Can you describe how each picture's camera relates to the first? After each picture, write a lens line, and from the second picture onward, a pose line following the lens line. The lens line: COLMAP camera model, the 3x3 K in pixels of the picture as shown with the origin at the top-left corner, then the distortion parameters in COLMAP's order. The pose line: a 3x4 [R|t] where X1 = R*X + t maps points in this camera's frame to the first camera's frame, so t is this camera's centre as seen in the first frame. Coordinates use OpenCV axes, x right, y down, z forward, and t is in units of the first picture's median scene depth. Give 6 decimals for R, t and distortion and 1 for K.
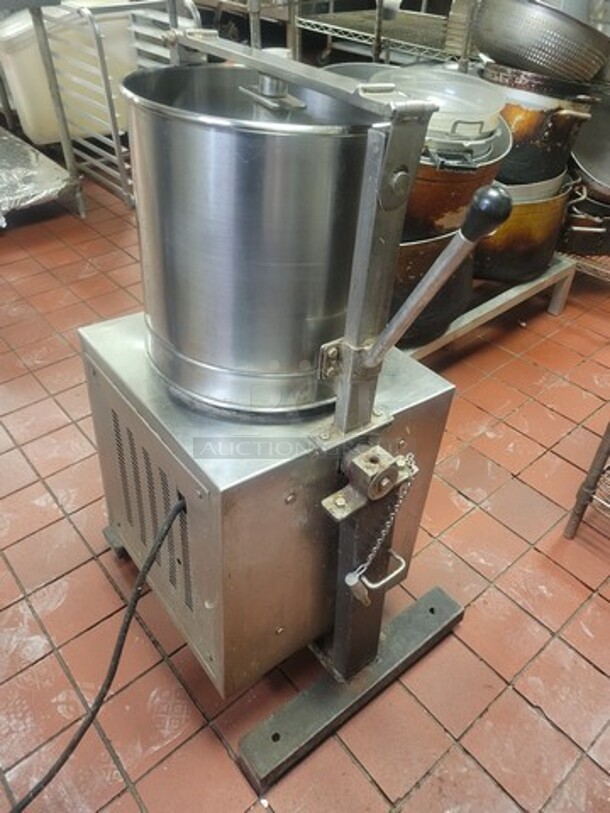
lens RADIAL K [[607.1, 0, 308.8], [0, 607.1, 403.1], [0, 0, 1]] dist [0.049726, -0.038276]
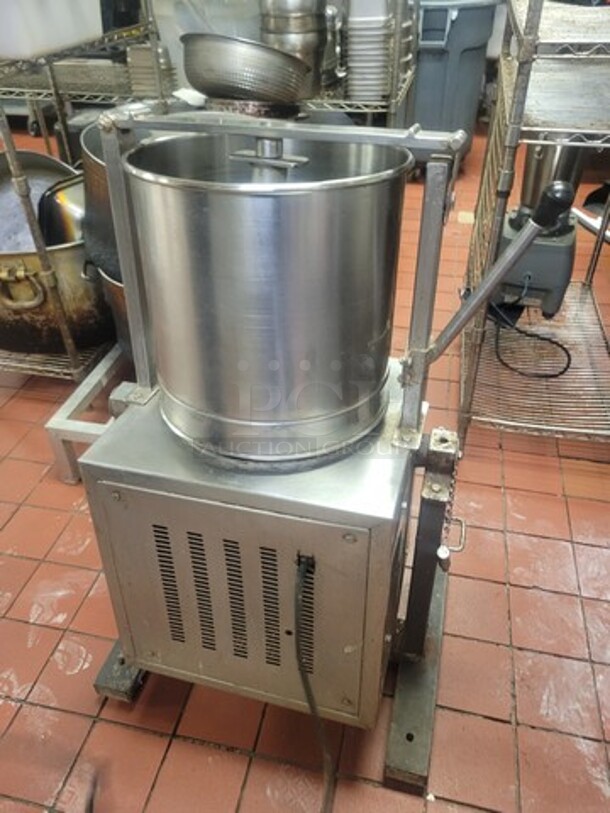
lens RADIAL K [[607.1, 0, 308.8], [0, 607.1, 403.1], [0, 0, 1]] dist [0.049726, -0.038276]
pose [[0.798548, -0.386415, 0.461524, -0.381634], [0.404573, 0.912277, 0.063802, -0.093365], [-0.445693, 0.135771, 0.884830, 0.063103]]
